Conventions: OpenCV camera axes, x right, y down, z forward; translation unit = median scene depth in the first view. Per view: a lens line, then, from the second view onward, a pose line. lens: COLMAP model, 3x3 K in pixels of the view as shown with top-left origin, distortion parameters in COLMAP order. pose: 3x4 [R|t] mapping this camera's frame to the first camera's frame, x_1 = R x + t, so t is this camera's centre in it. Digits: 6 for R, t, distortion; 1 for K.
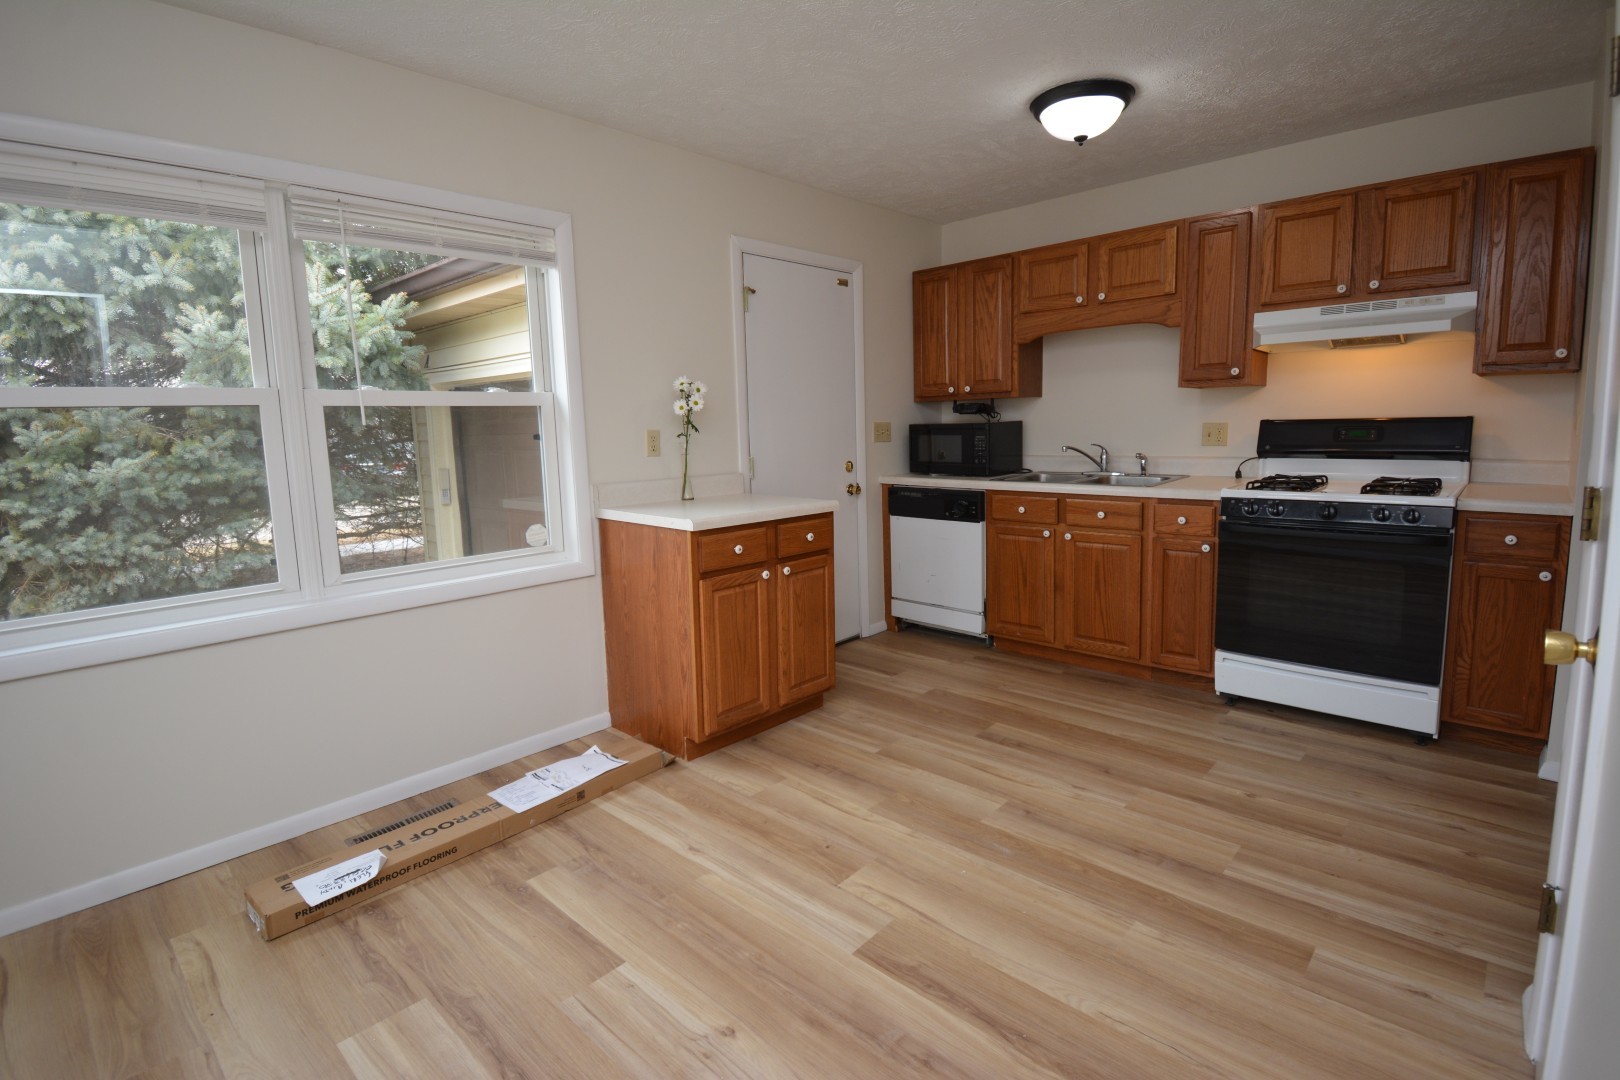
lens RADIAL K [[770.1, 0, 817.0], [0, 770.1, 523.8], [0, 0, 1]] dist [0.017877, -0.025117]
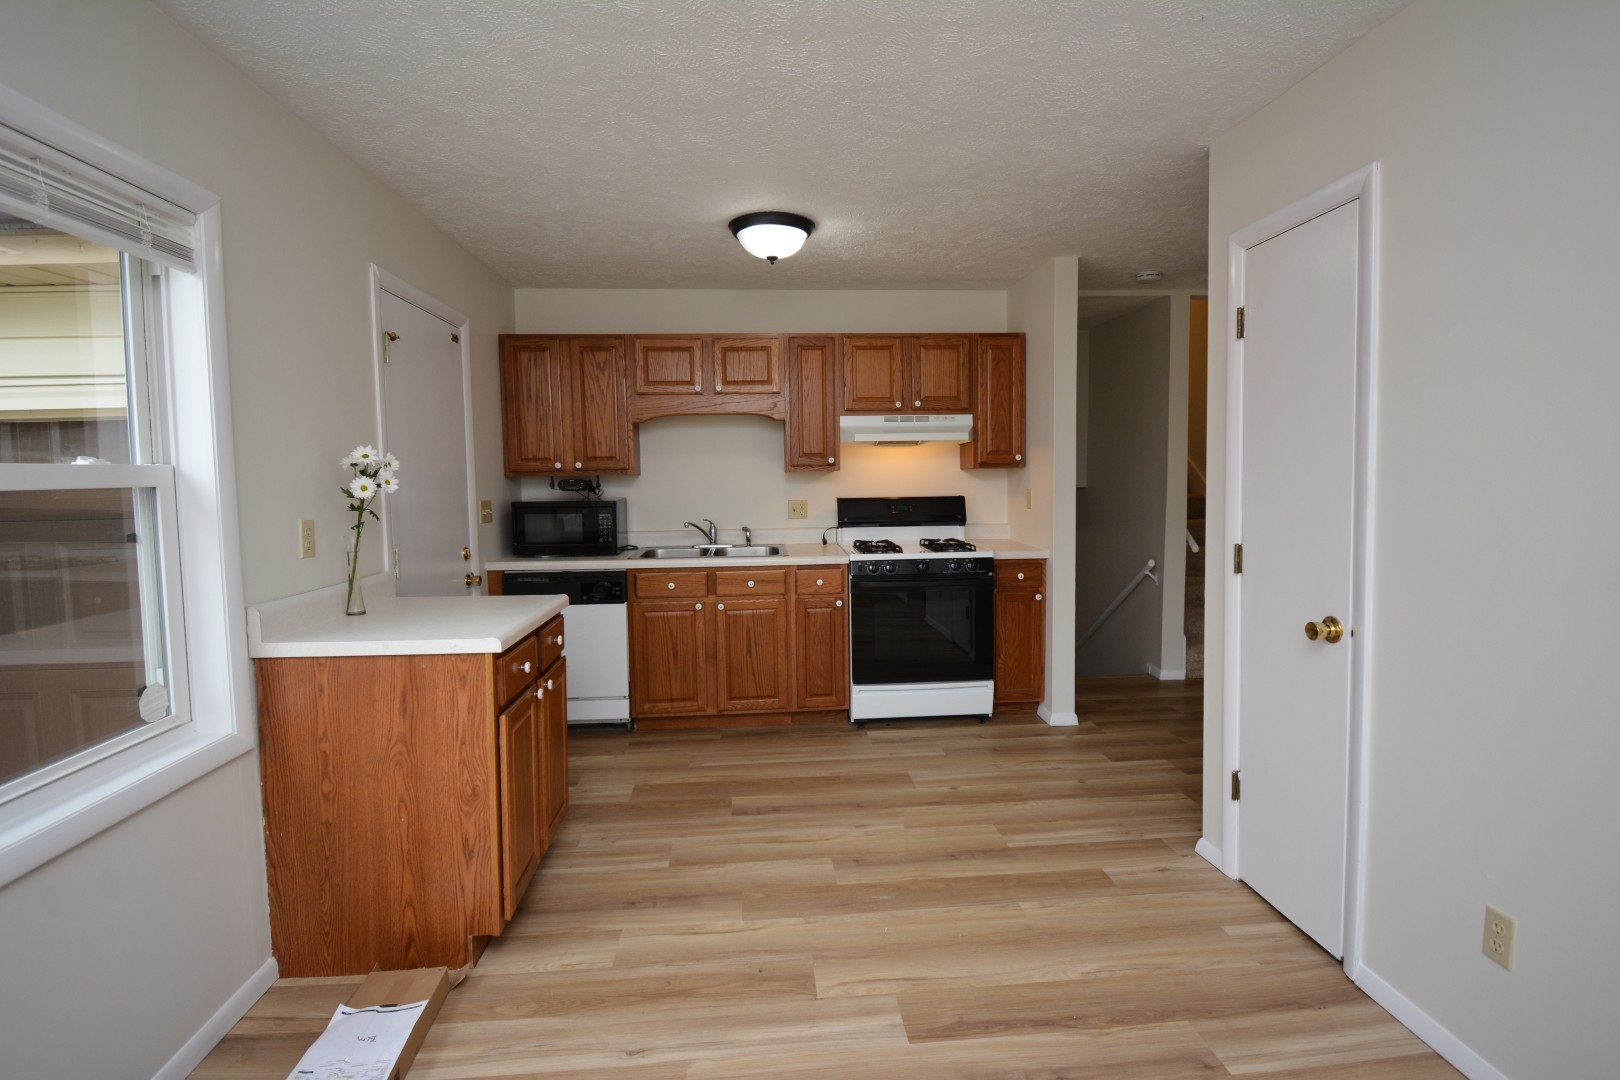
lens RADIAL K [[770.1, 0, 816.9], [0, 770.1, 523.8], [0, 0, 1]] dist [0.017877, -0.025117]
pose [[0.669624, -0.031595, 0.742028, -0.485063], [0.093464, 0.994737, -0.041989, -0.052754], [-0.736796, 0.097469, 0.669053, 0.226456]]
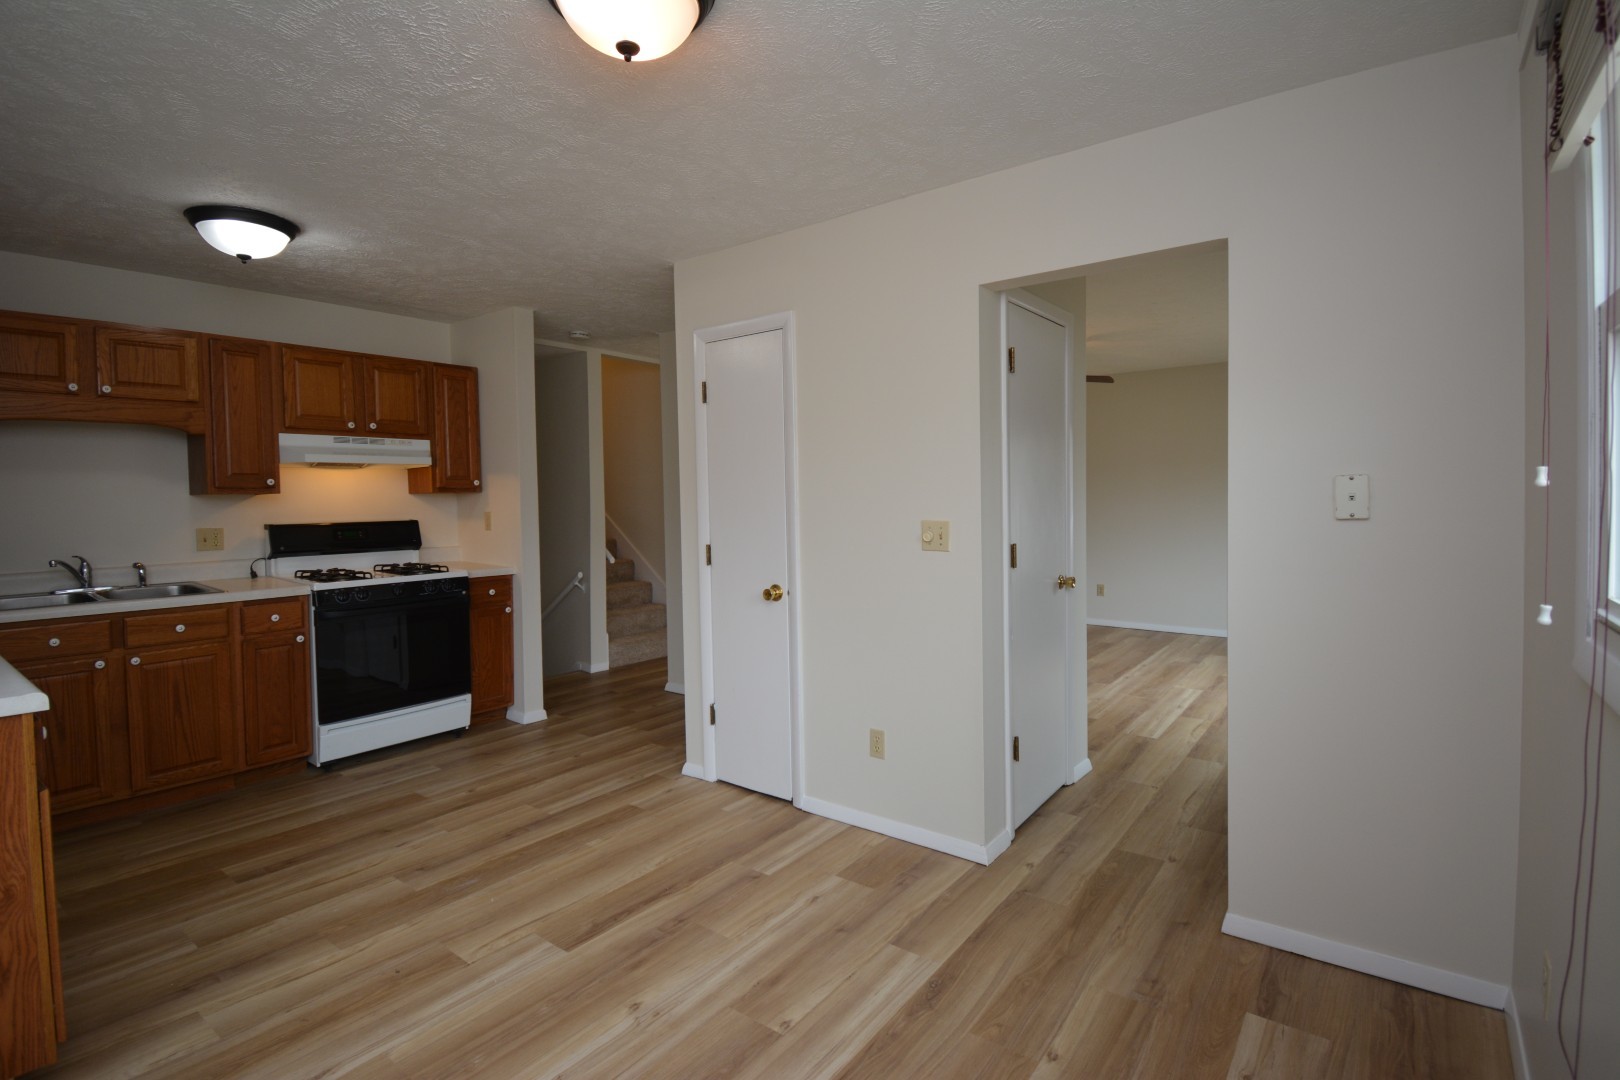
lens RADIAL K [[770.1, 0, 817.9], [0, 770.1, 523.4], [0, 0, 1]] dist [0.017877, -0.025117]
pose [[-0.101970, -0.009246, 0.994744, -0.781506], [0.143179, 0.989409, 0.023873, -0.060739], [-0.984430, 0.144861, -0.099567, 0.403869]]
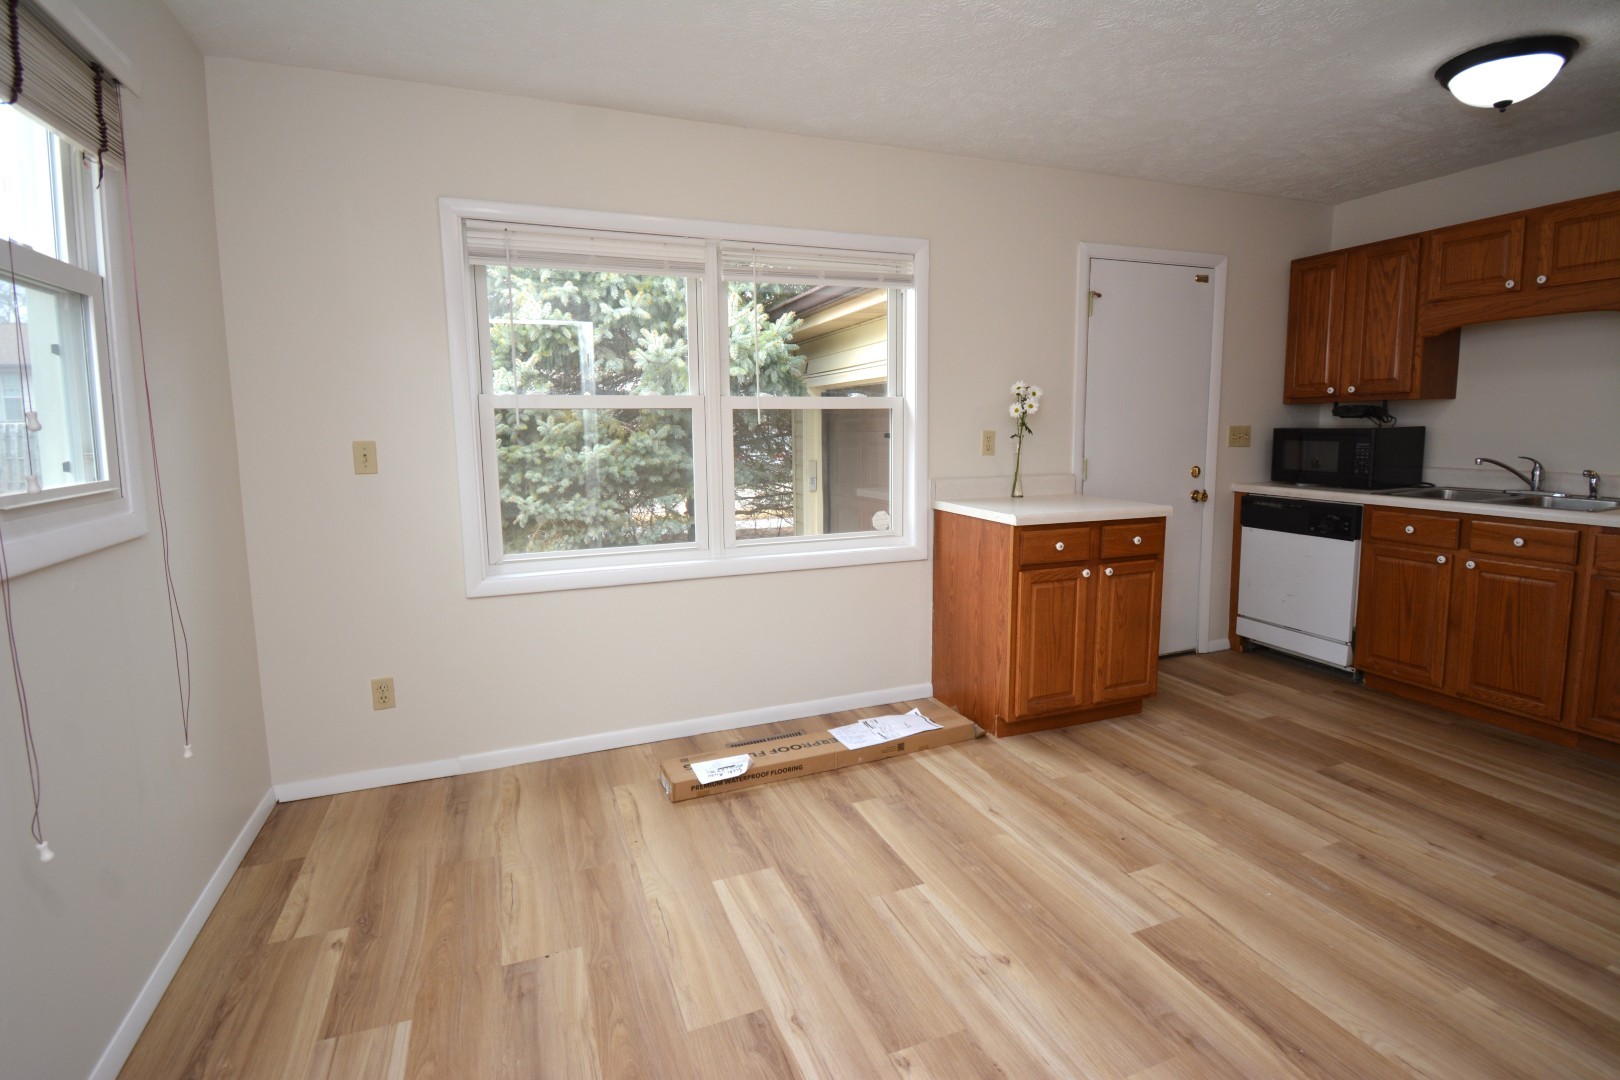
lens RADIAL K [[770.1, 0, 816.4], [0, 770.1, 523.0], [0, 0, 1]] dist [0.017877, -0.025117]
pose [[0.902357, 0.068009, -0.425590, 0.043638], [-0.066902, 0.997605, 0.017569, 0.005114], [0.425765, 0.012619, 0.904746, -0.092379]]
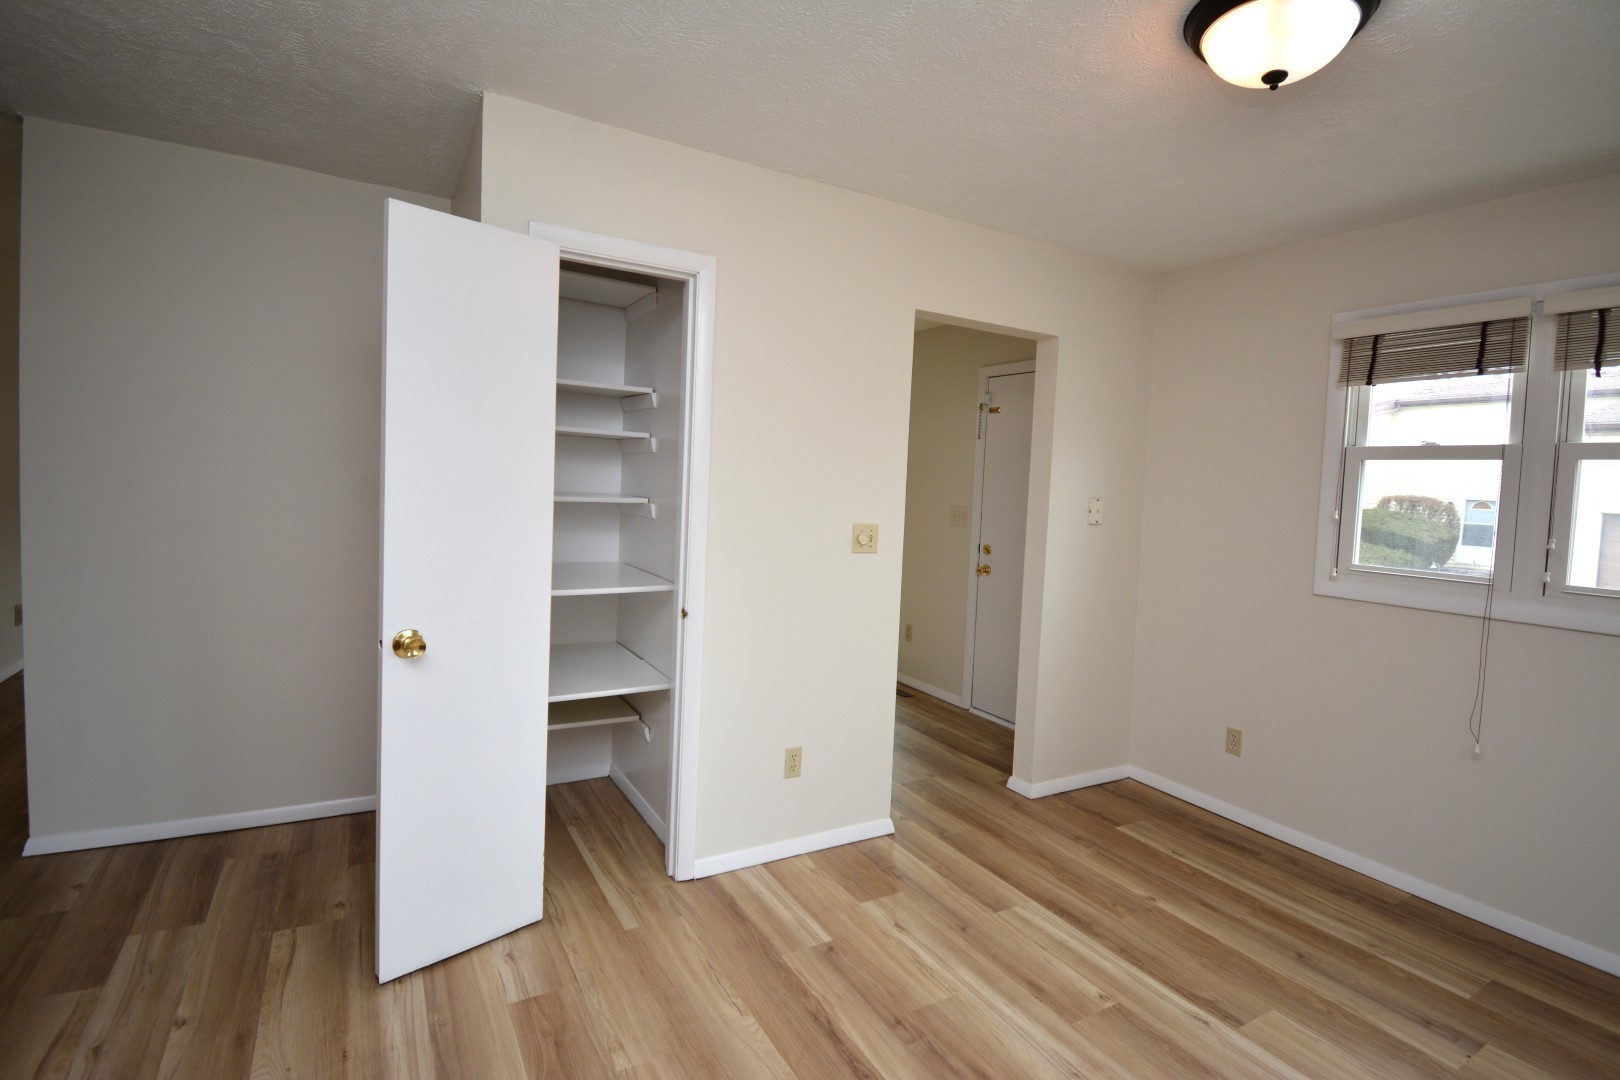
lens RADIAL K [[770.1, 0, 817.7], [0, 770.1, 525.7], [0, 0, 1]] dist [0.017877, -0.025117]
pose [[-0.956143, -0.034550, 0.290857, -0.042402], [0.015826, 0.985474, 0.169088, -0.189098], [-0.292474, 0.166275, -0.941707, 1.132955]]
